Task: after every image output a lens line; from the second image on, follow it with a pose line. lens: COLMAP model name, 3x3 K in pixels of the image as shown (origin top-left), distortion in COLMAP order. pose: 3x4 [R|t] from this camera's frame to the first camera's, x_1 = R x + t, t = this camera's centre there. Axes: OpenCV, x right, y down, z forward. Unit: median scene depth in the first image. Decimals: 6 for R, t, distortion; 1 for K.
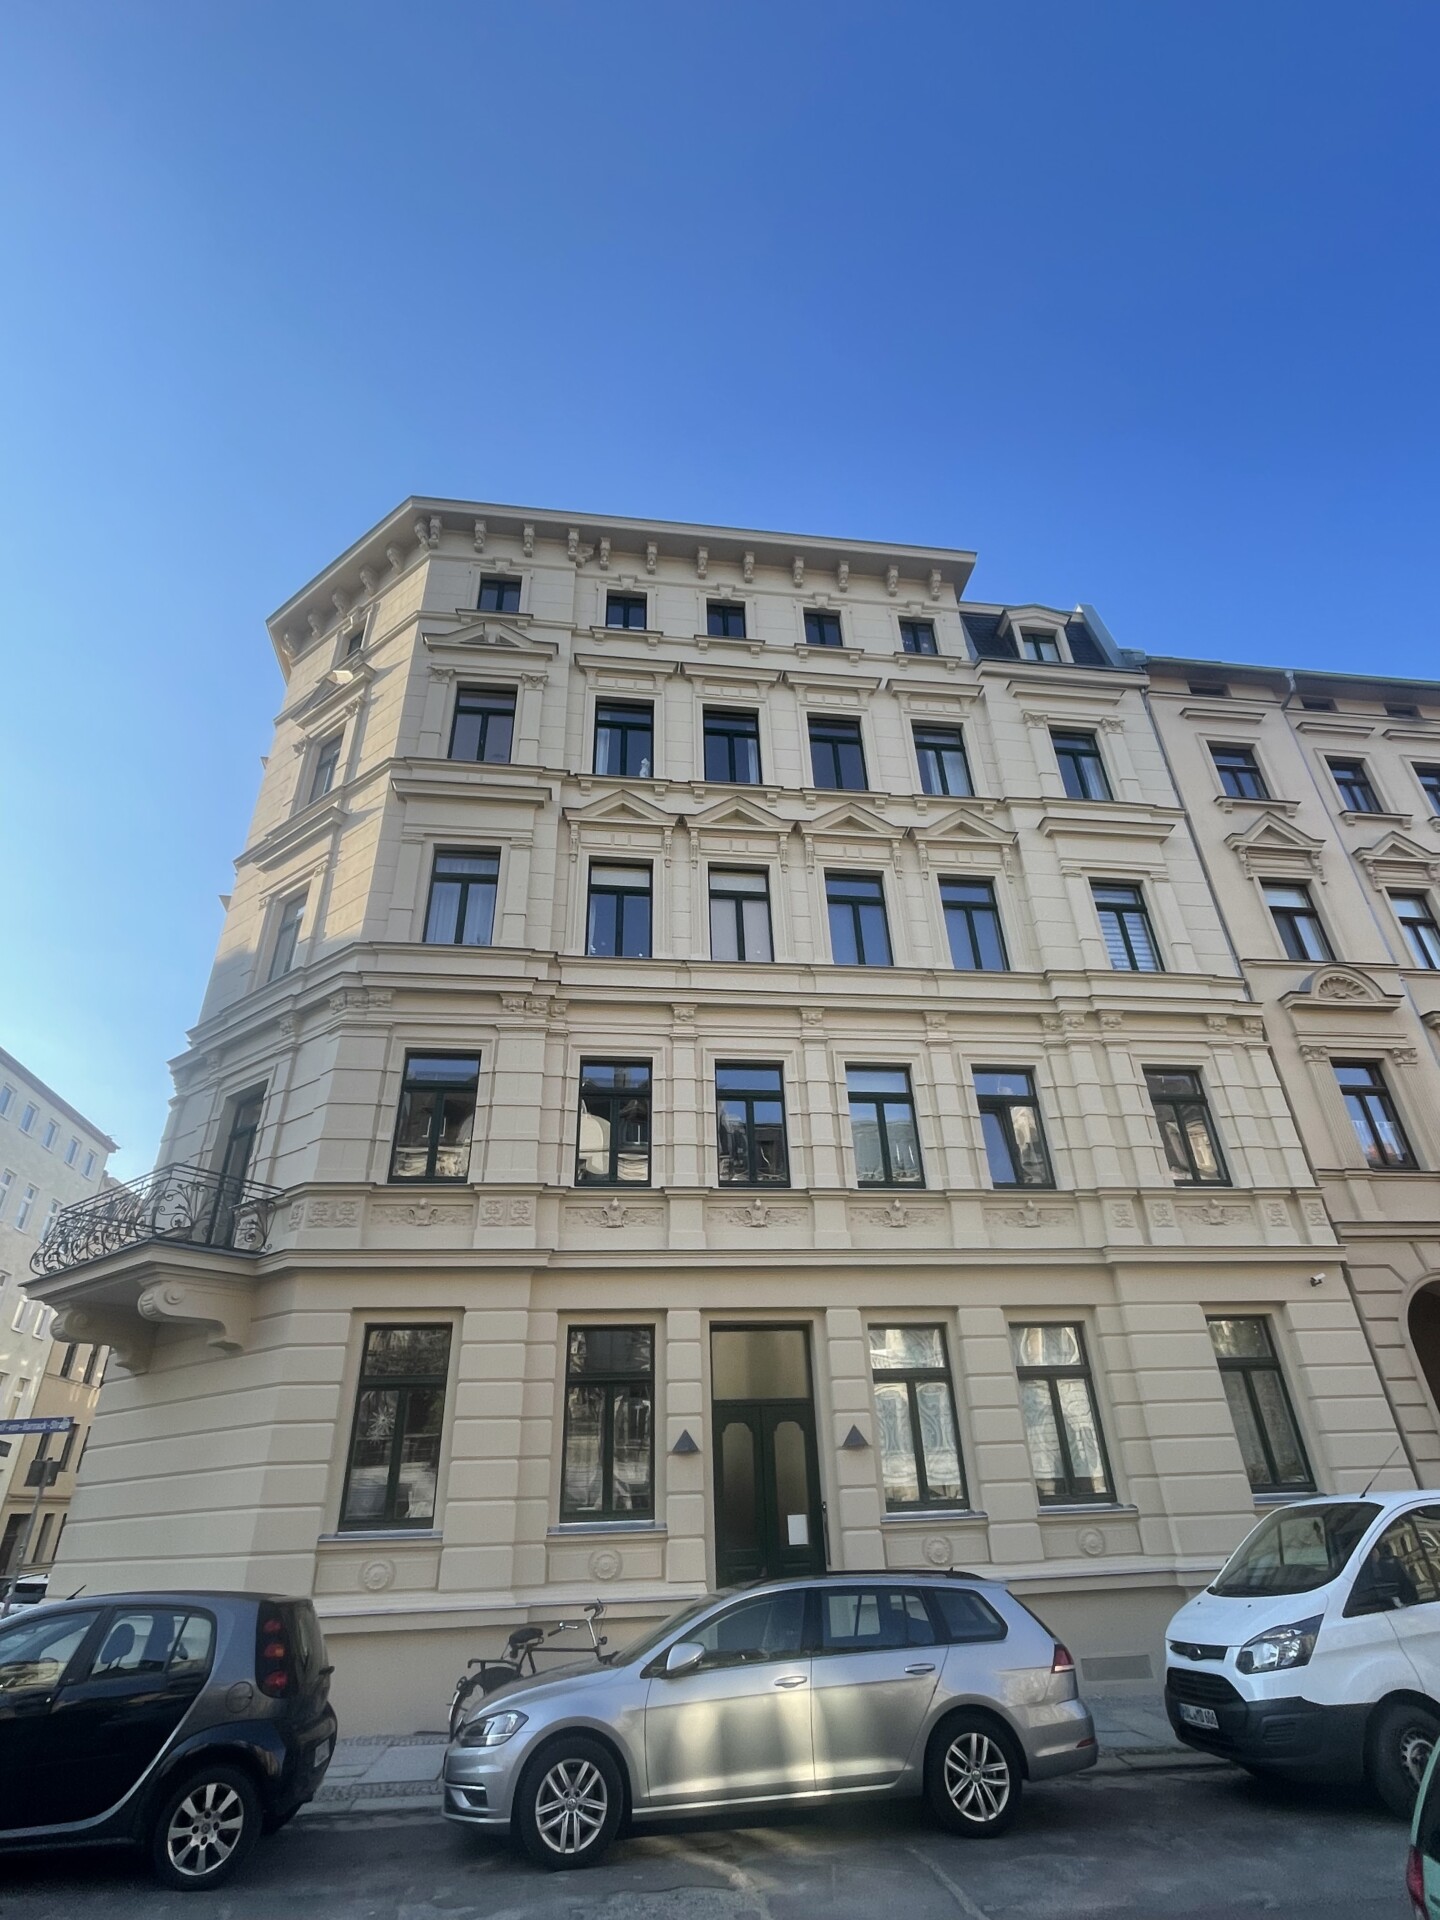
lens RADIAL K [[935.9, 0, 716.9], [0, 935.9, 934.8], [0, 0, 1]] dist [-0.000296, -0.000005]
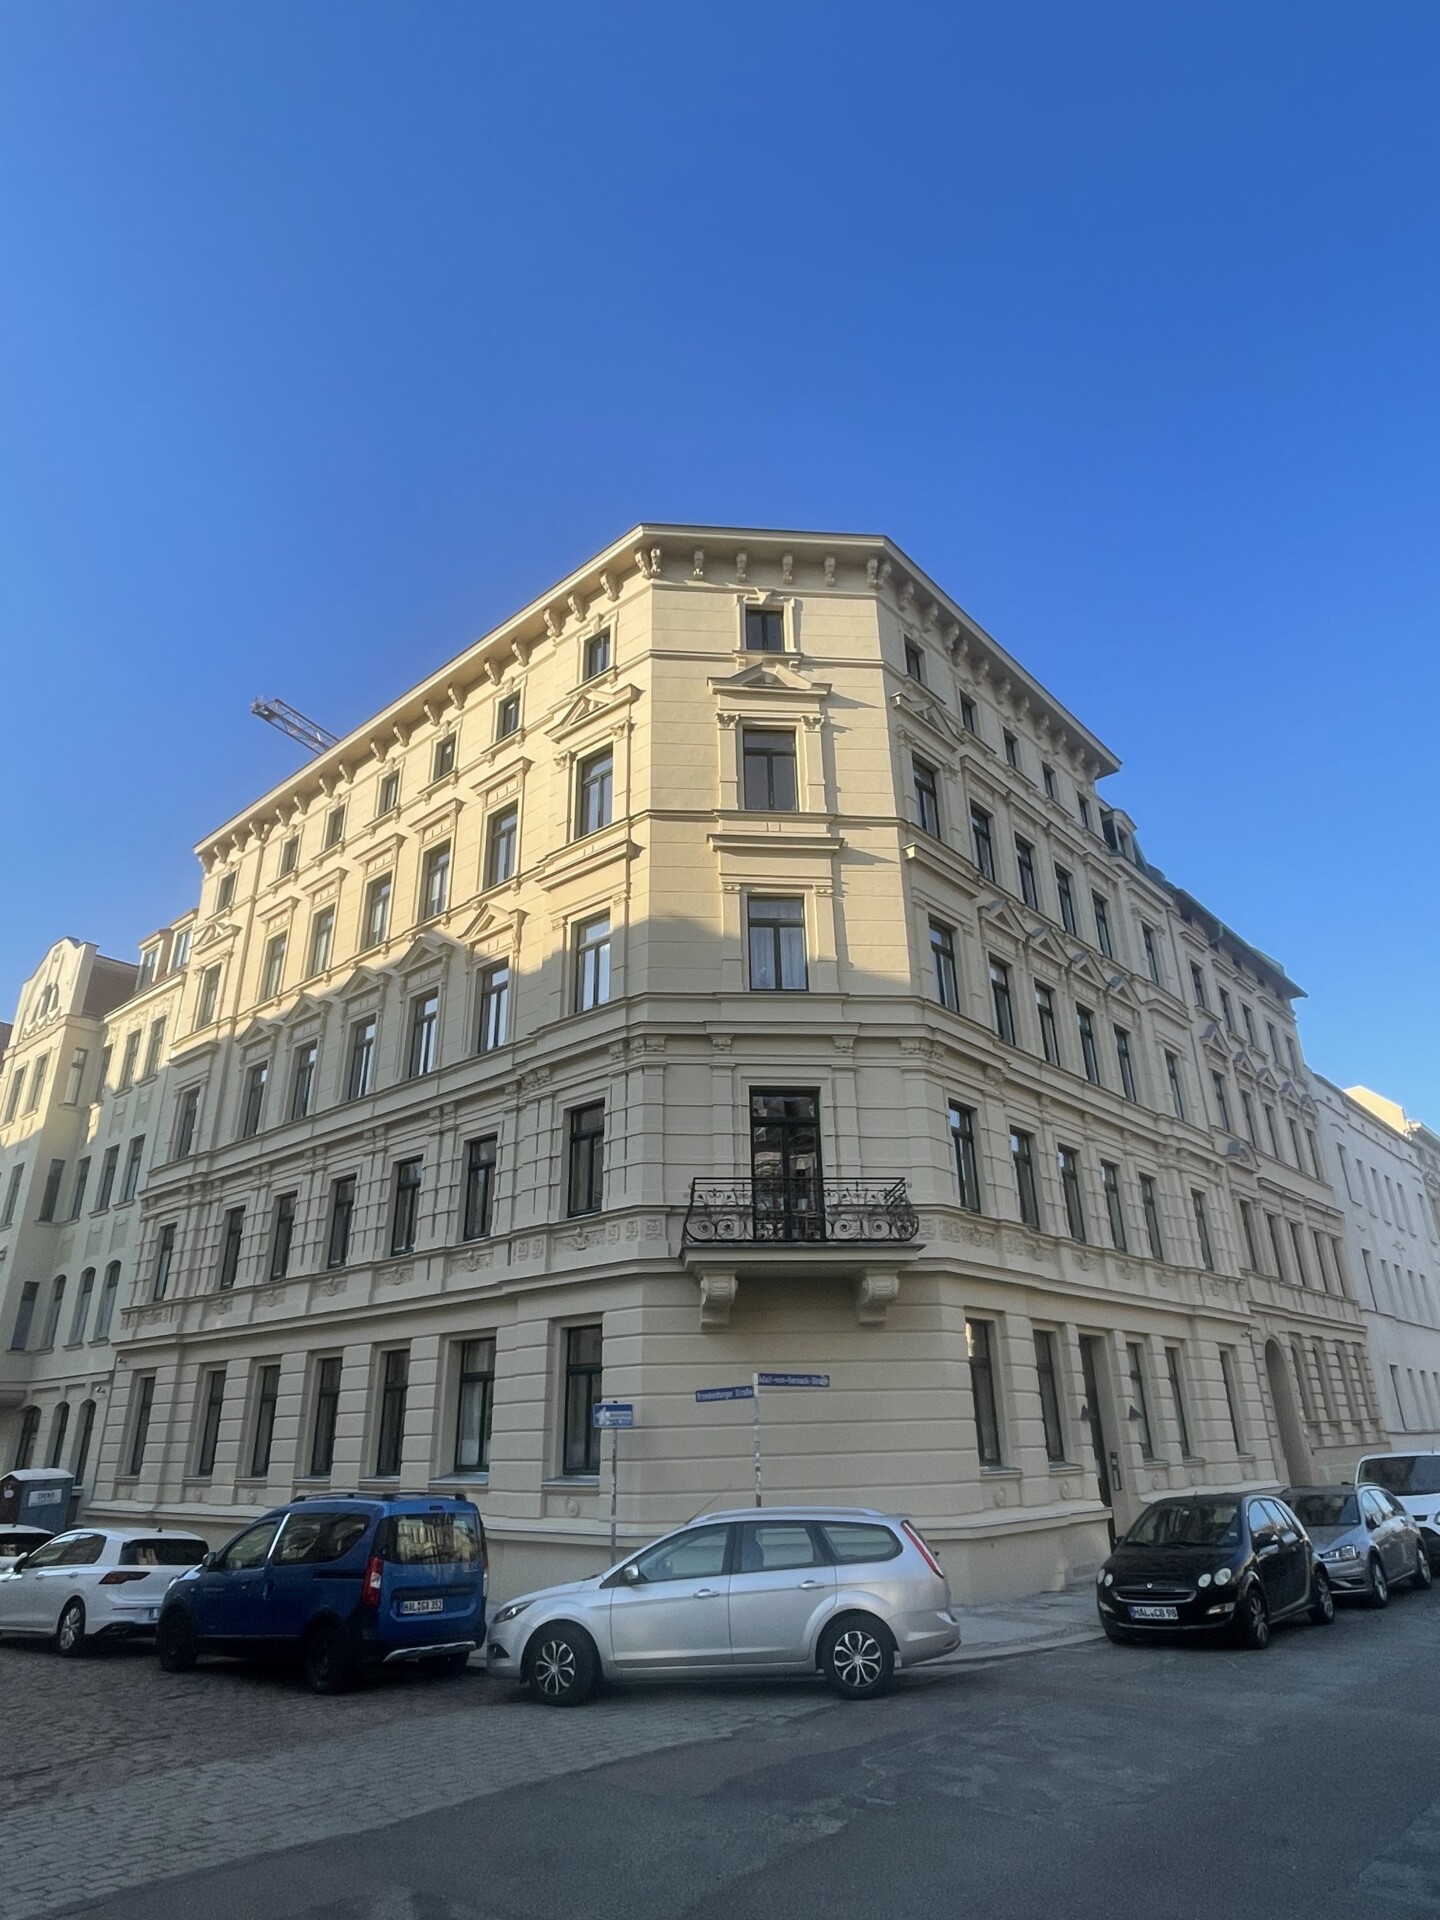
lens RADIAL K [[1121.5, 0, 717.2], [0, 1121.5, 970.9], [0, 0, 1]] dist [0.004665, 0.000675]
pose [[0.766553, 0.264220, 0.585306, -1.121560], [-0.322241, 0.946643, -0.005308, 0.054577], [-0.555478, -0.184541, 0.810795, 0.013312]]
